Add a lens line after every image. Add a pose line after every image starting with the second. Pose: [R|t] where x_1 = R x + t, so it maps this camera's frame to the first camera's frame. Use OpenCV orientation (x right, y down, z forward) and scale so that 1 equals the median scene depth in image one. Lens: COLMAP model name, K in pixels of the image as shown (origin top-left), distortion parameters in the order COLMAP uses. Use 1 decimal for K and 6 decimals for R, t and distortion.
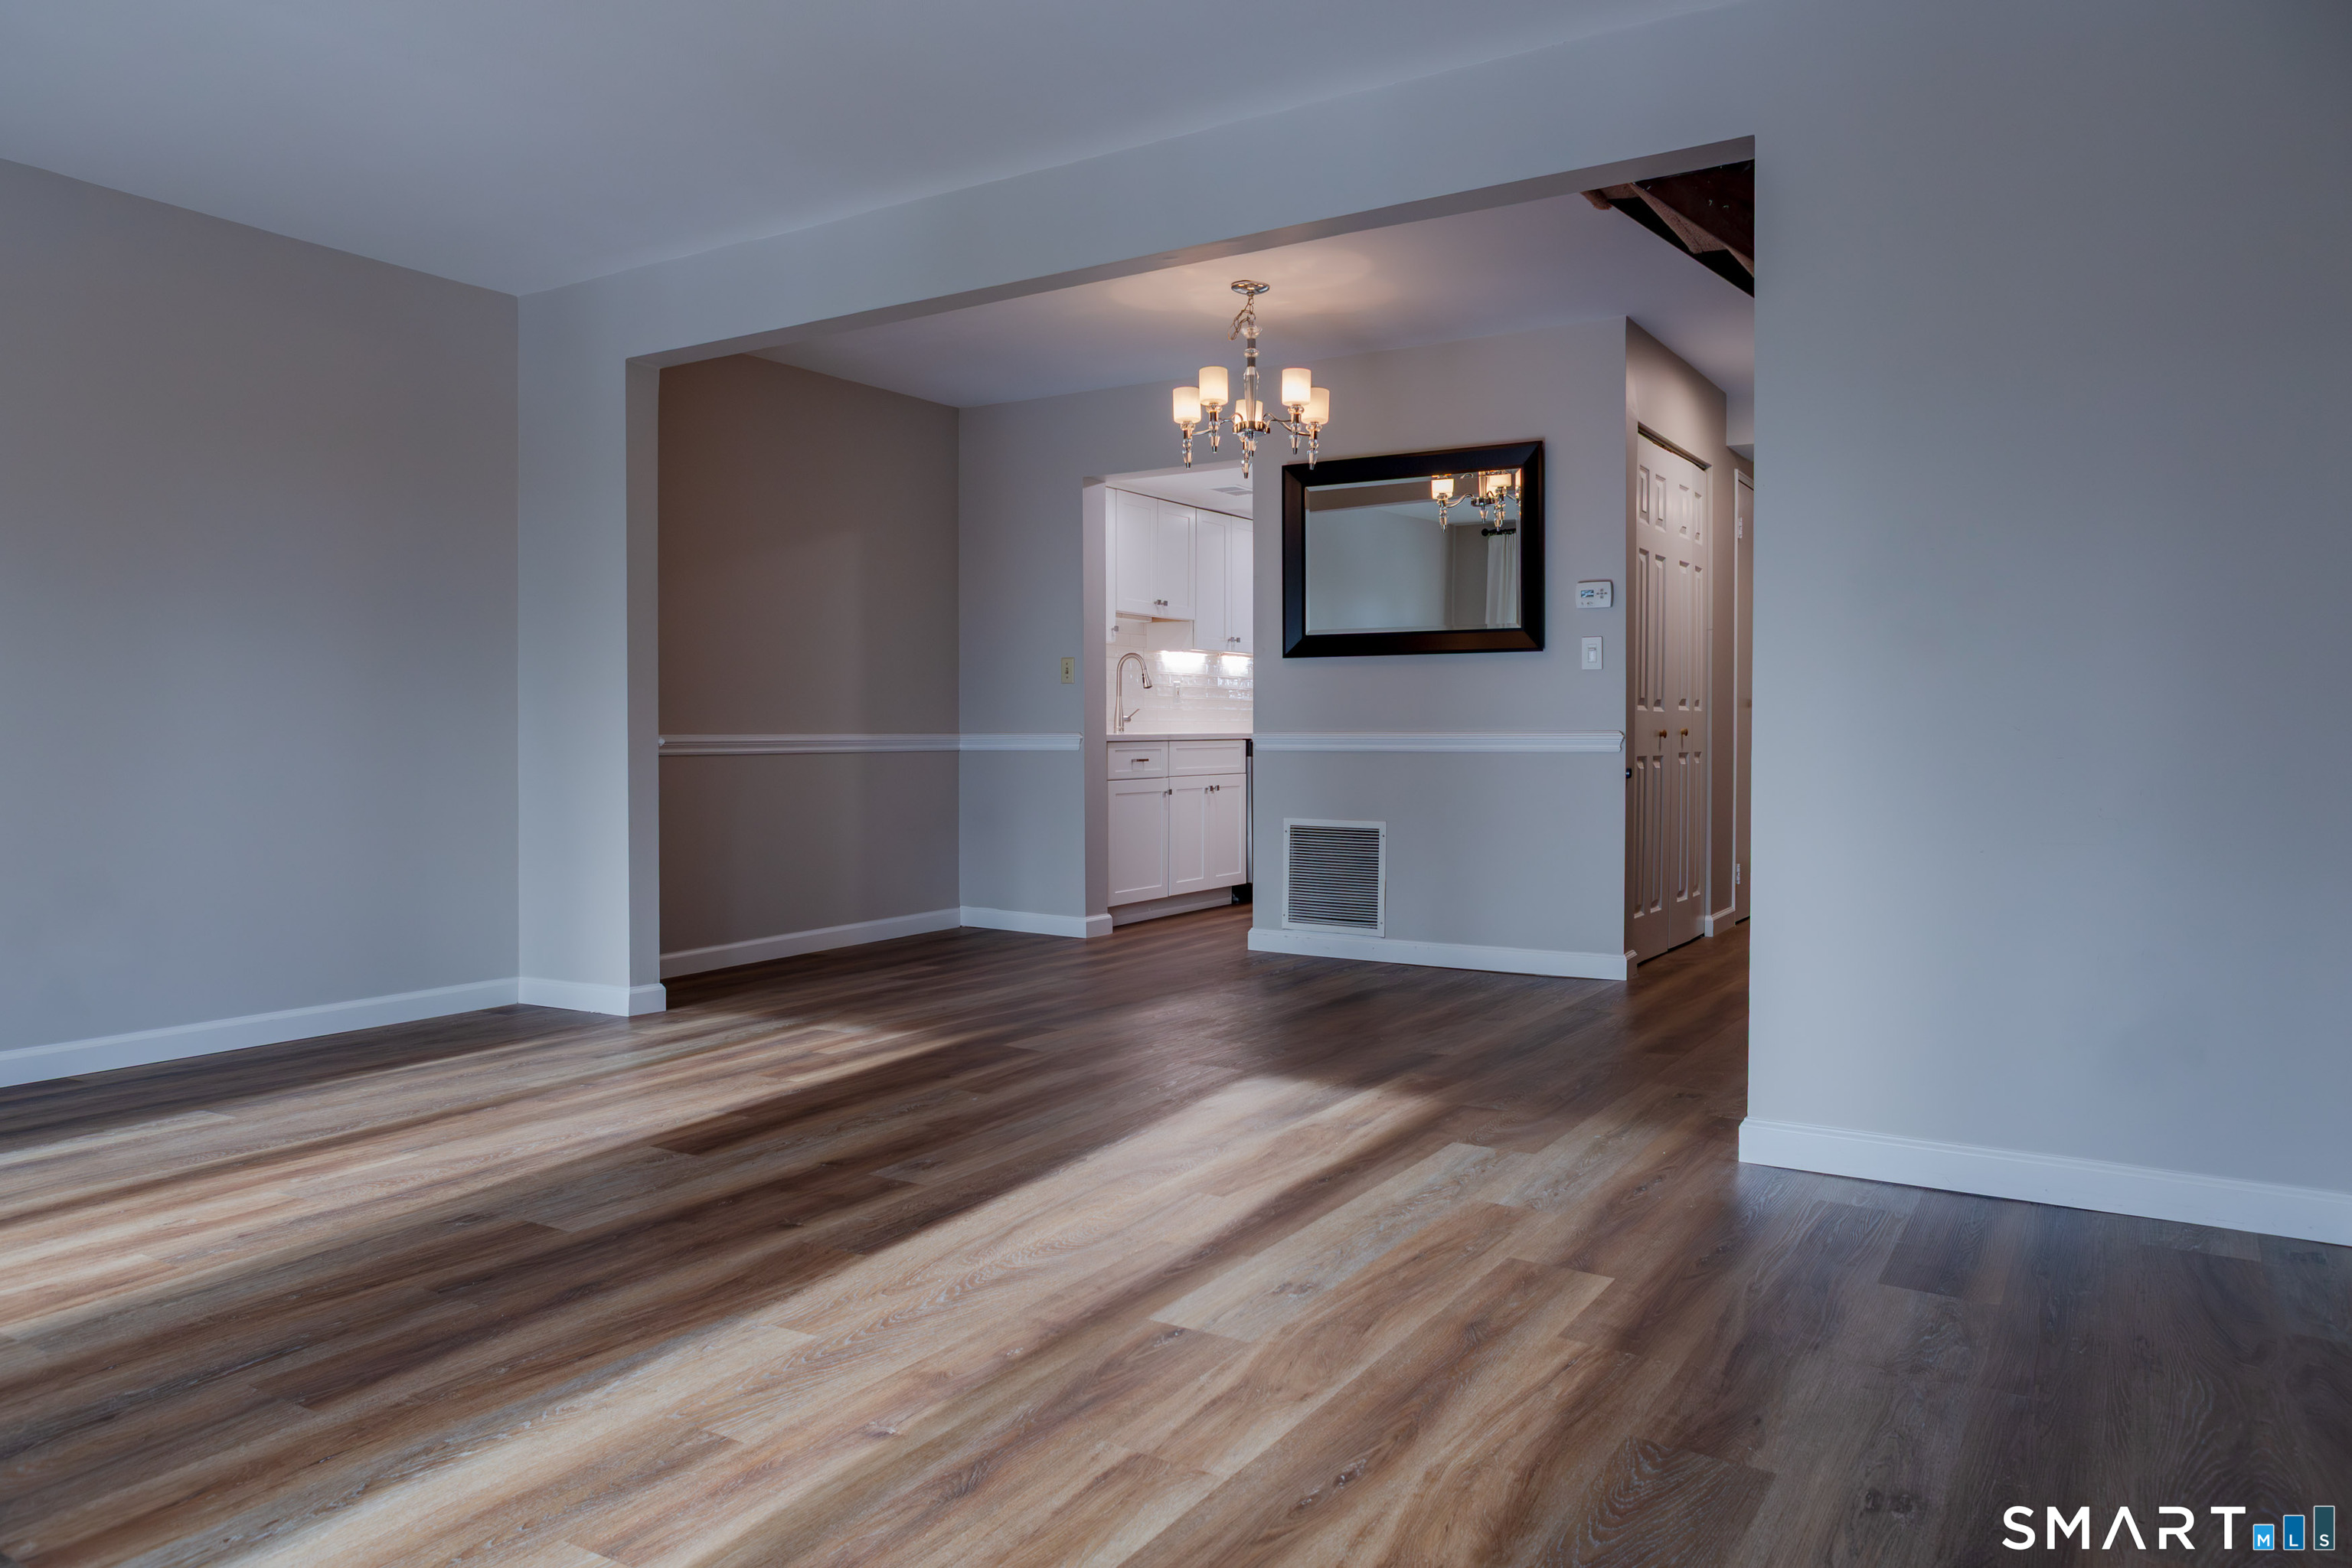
lens RADIAL K [[1600.0, 0, 1151.1], [0, 1600.0, 730.0], [0, 0, 1]] dist [-0.019724, 0.006649]
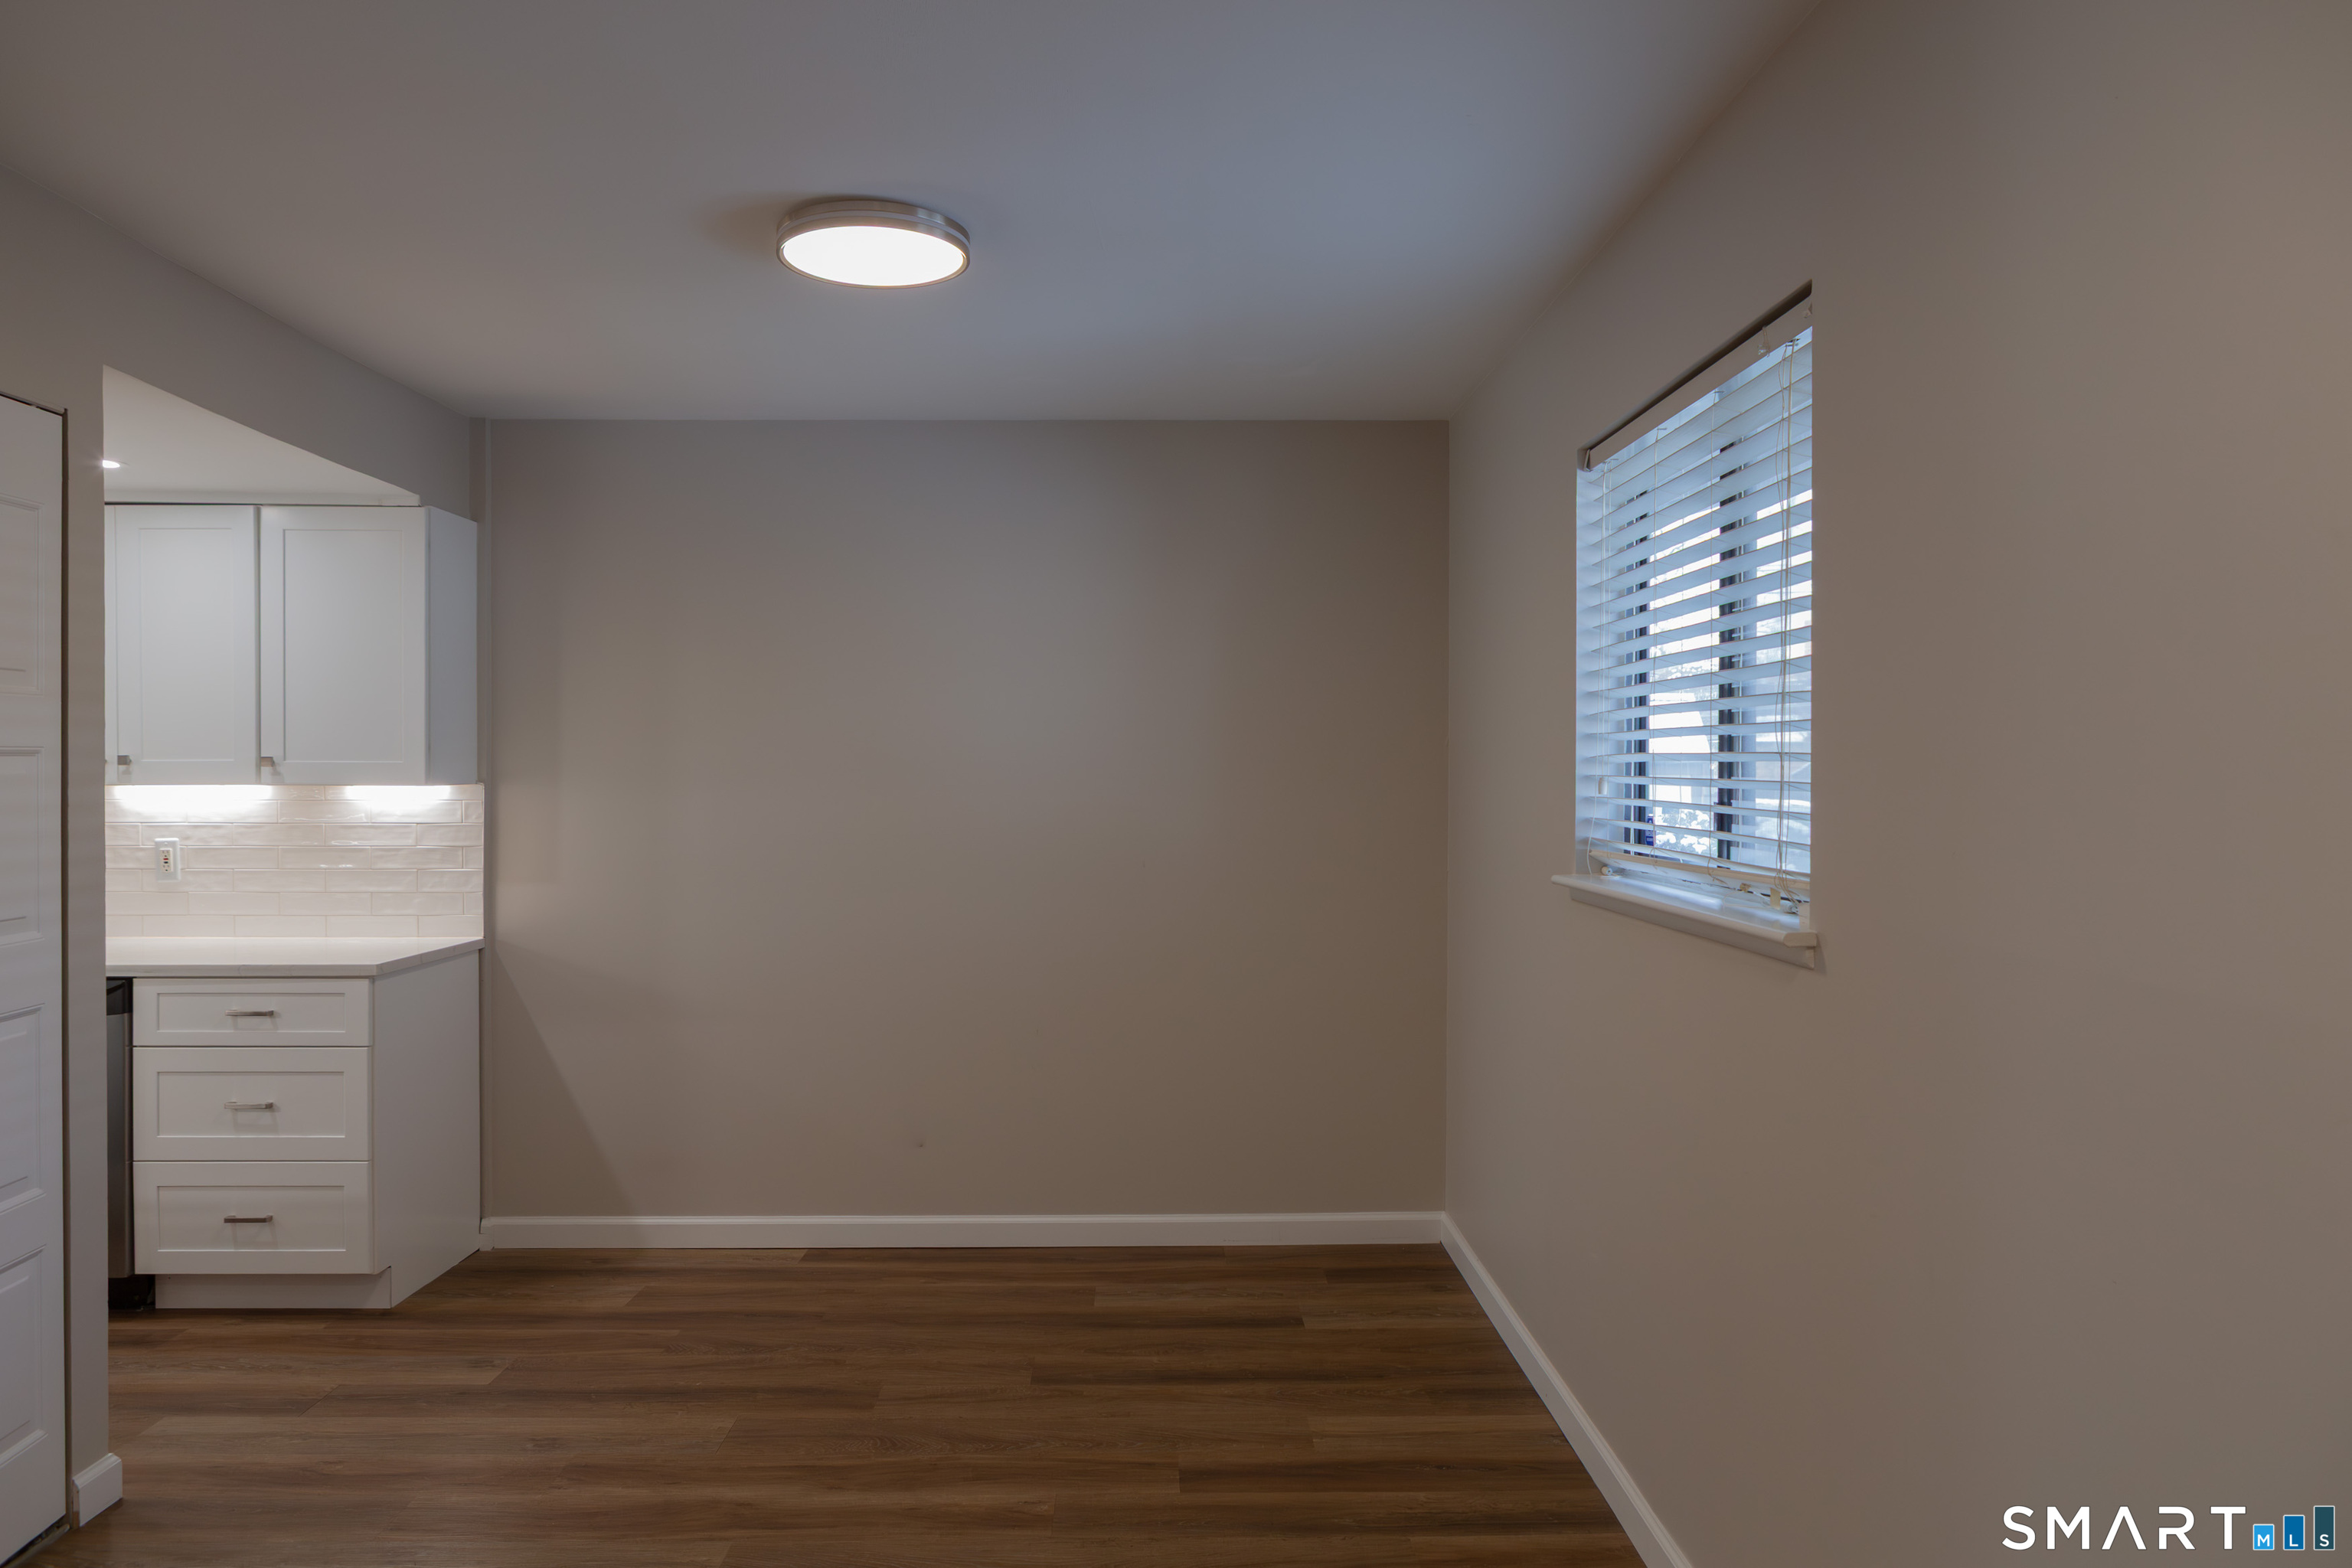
lens RADIAL K [[1576.7, 0, 1176.9], [0, 1576.7, 774.0], [0, 0, 1]] dist [-0.025464, 0.010427]
pose [[0.551752, 0.007881, -0.833971, 0.916904], [-0.004093, 0.999969, 0.006742, -0.083038], [0.833998, -0.000307, 0.551767, 1.466731]]
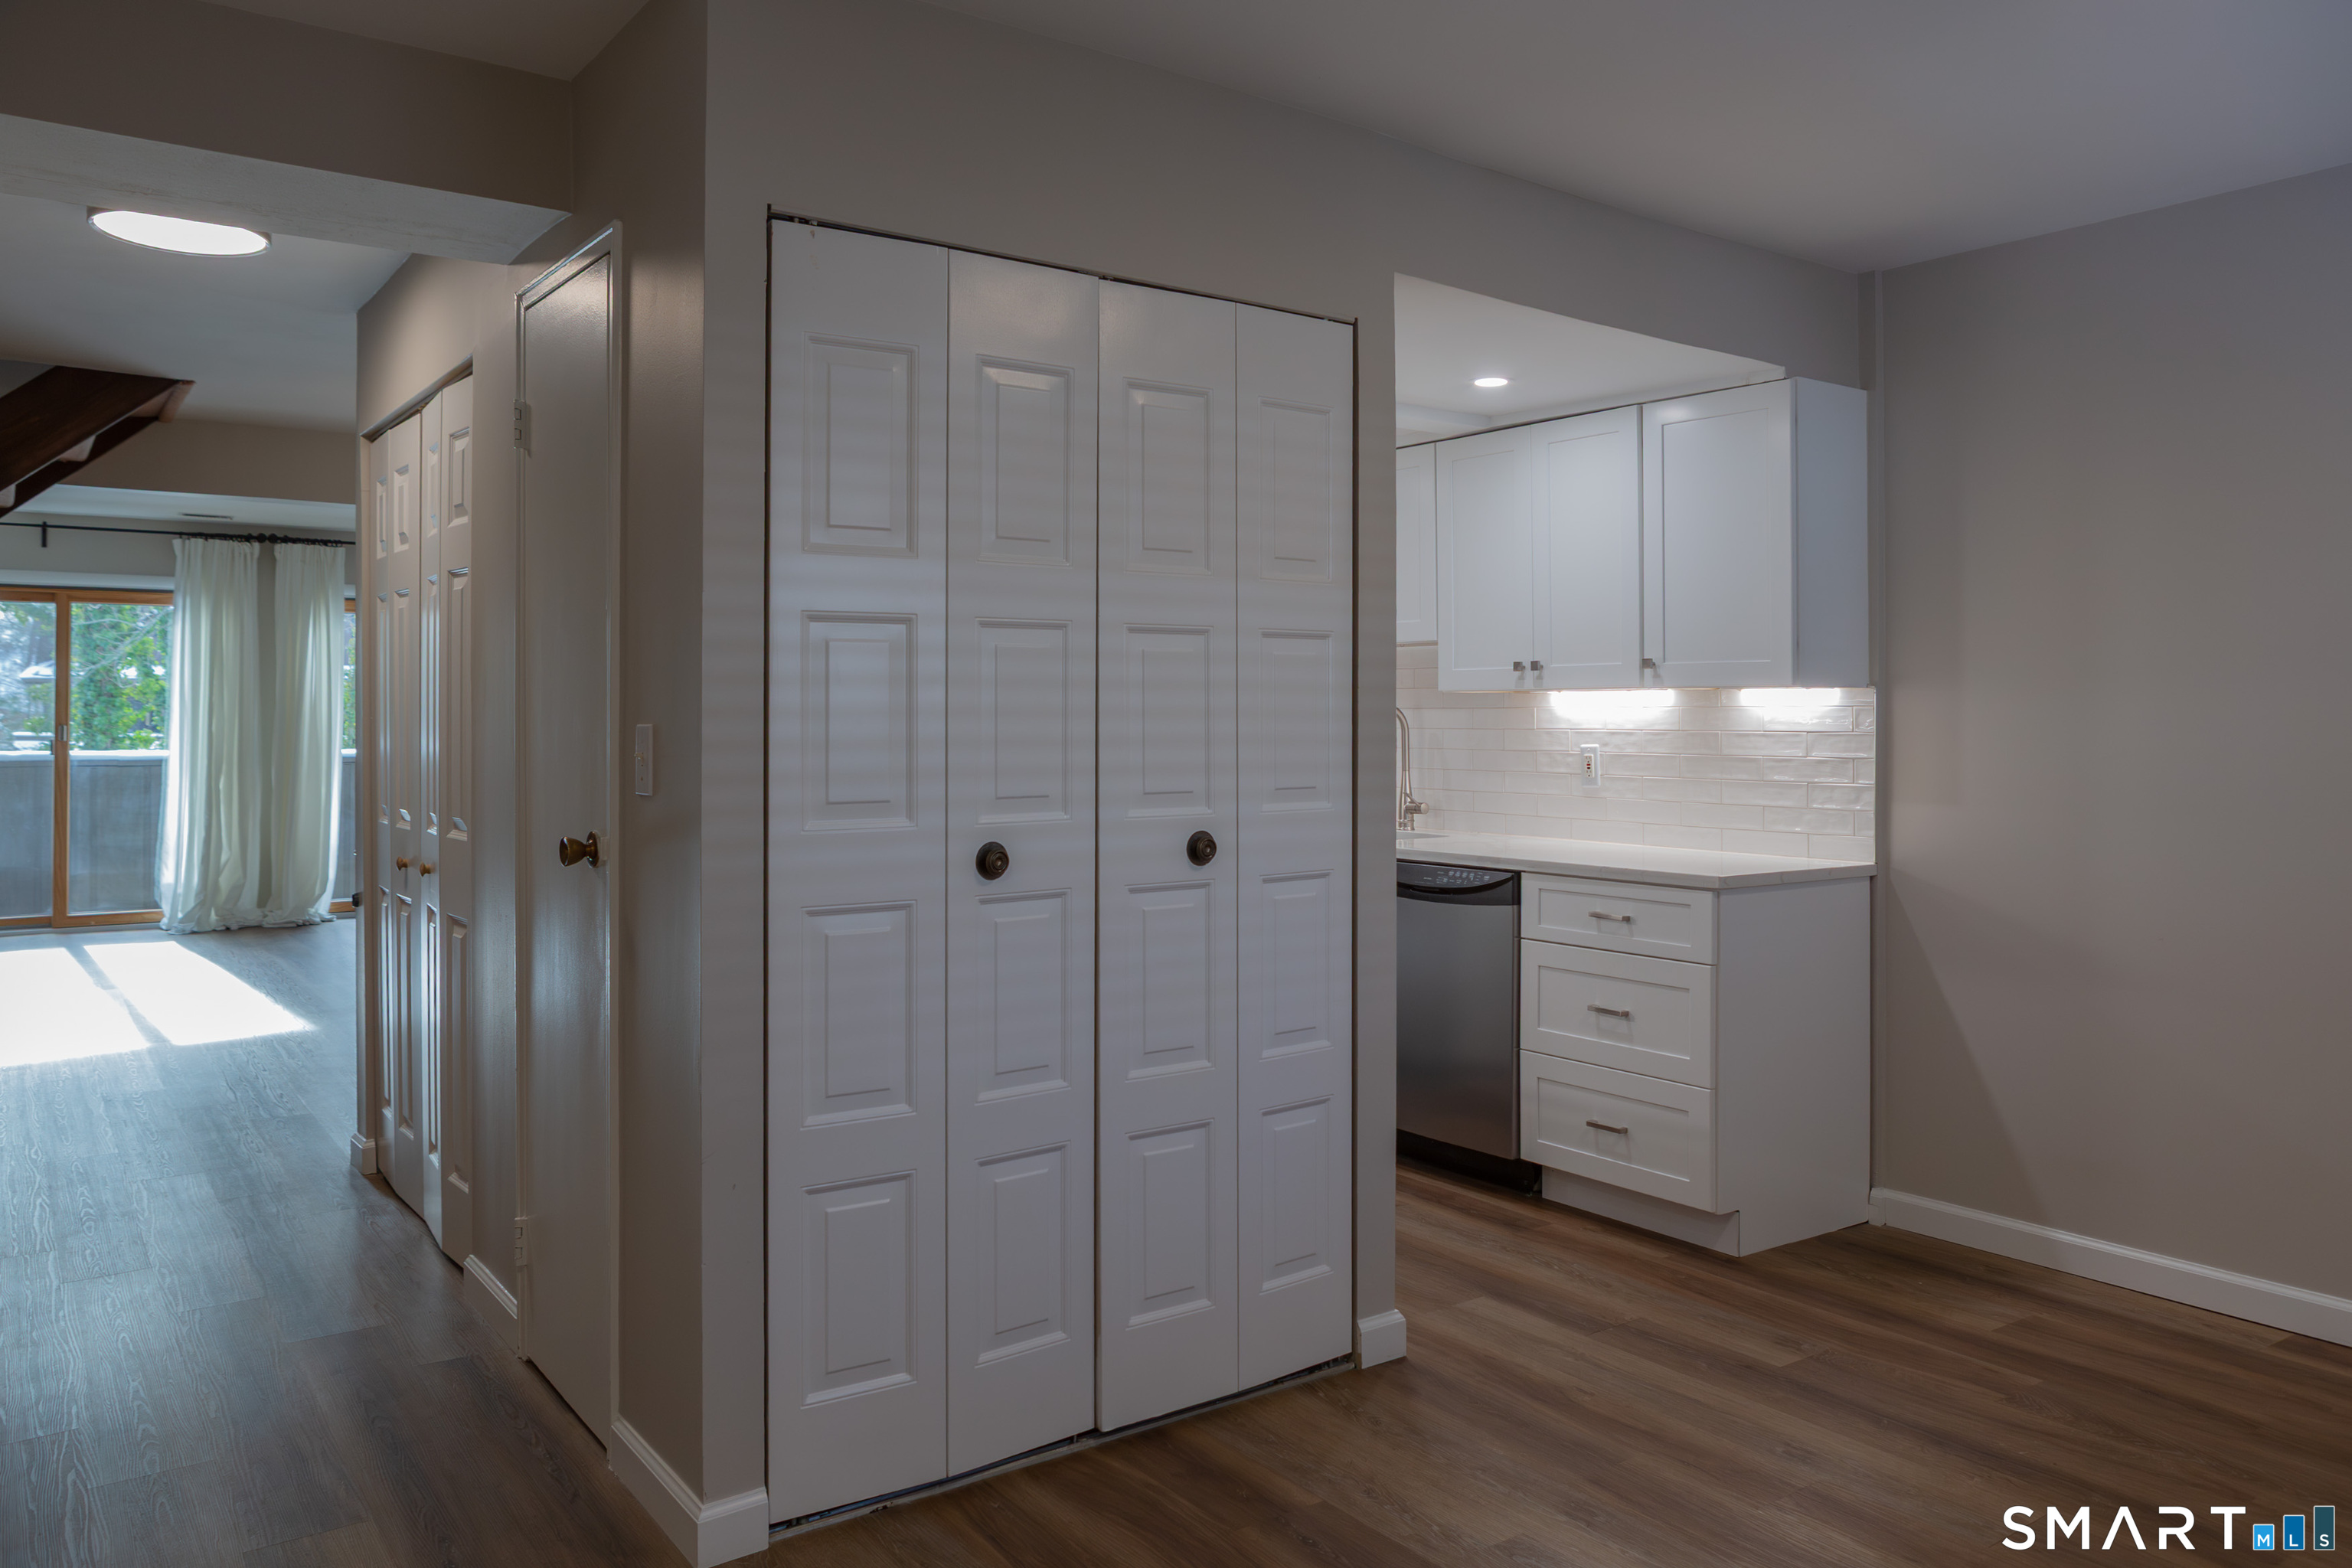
lens RADIAL K [[1671.6, 0, 1173.6], [0, 1671.6, 691.2], [0, 0, 1]] dist [-0.019055, 0.006144]
pose [[-0.373912, -0.012031, -0.927386, 0.862258], [-0.002197, 0.999925, -0.012086, -0.060980], [0.927462, -0.002481, -0.373910, 1.593510]]
